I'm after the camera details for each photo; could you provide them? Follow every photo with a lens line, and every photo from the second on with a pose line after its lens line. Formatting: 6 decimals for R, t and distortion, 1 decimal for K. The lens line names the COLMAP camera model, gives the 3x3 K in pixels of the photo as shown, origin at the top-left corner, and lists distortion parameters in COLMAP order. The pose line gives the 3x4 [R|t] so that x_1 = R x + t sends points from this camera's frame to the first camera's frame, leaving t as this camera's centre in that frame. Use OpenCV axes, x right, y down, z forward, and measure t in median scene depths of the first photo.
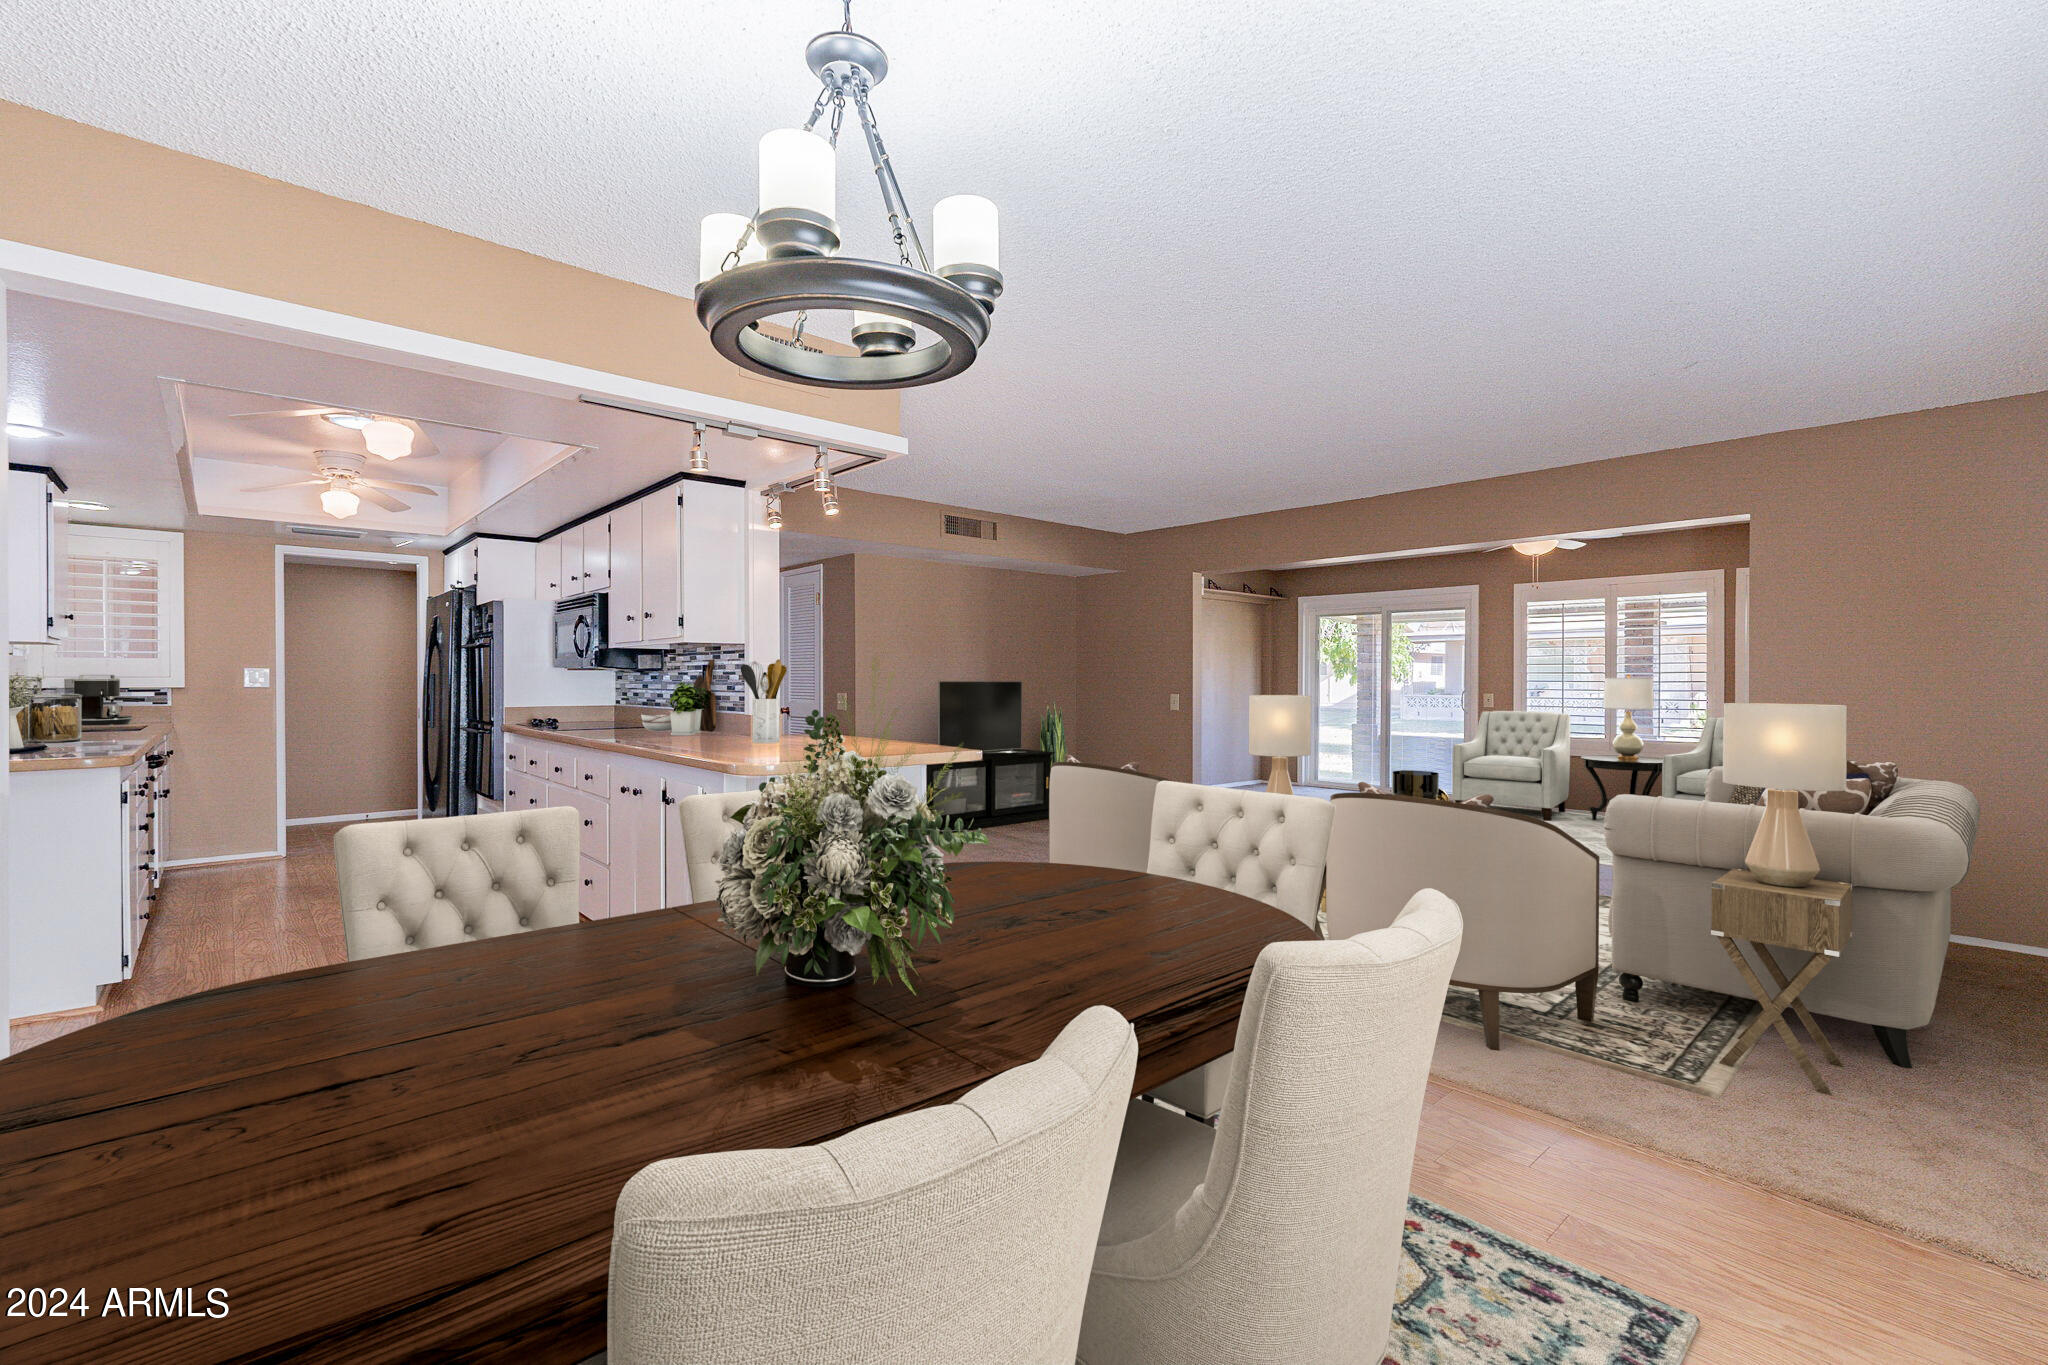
lens RADIAL K [[895.2, 0, 1021.7], [0, 895.2, 688.9], [0, 0, 1]] dist [-0.000272, 0.000272]
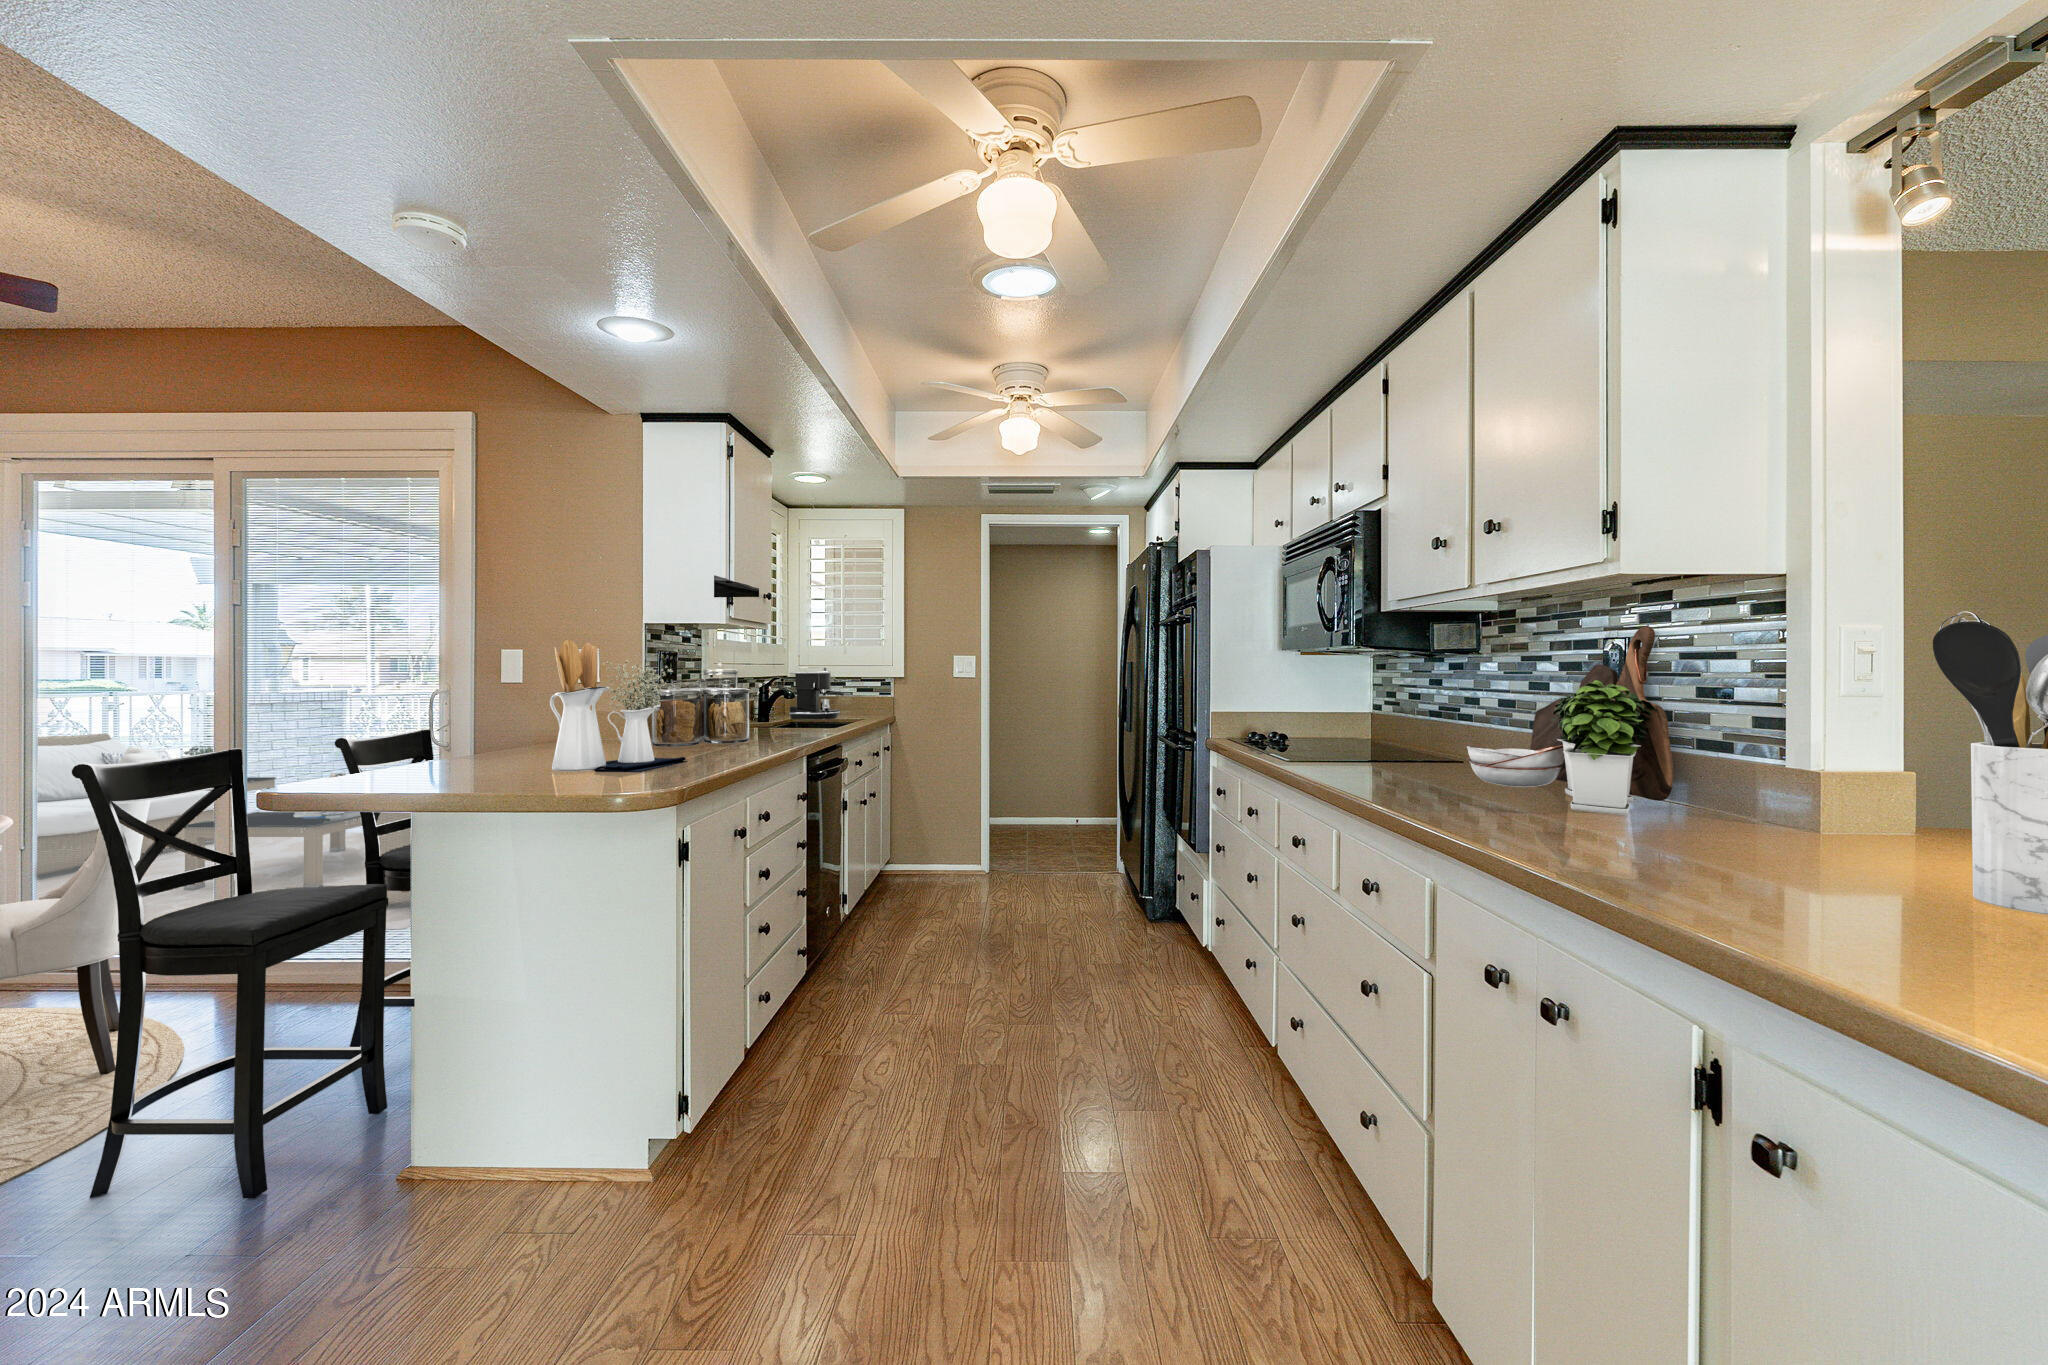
lens RADIAL K [[877.2, 0, 1026.6], [0, 877.2, 653.4], [0, 0, 1]] dist [-0.000279, 0.000109]
pose [[0.740581, -0.009319, -0.671903, -0.244450], [-0.009396, 0.999662, -0.024221, -0.005450], [0.671902, 0.024251, 0.740243, 0.430290]]
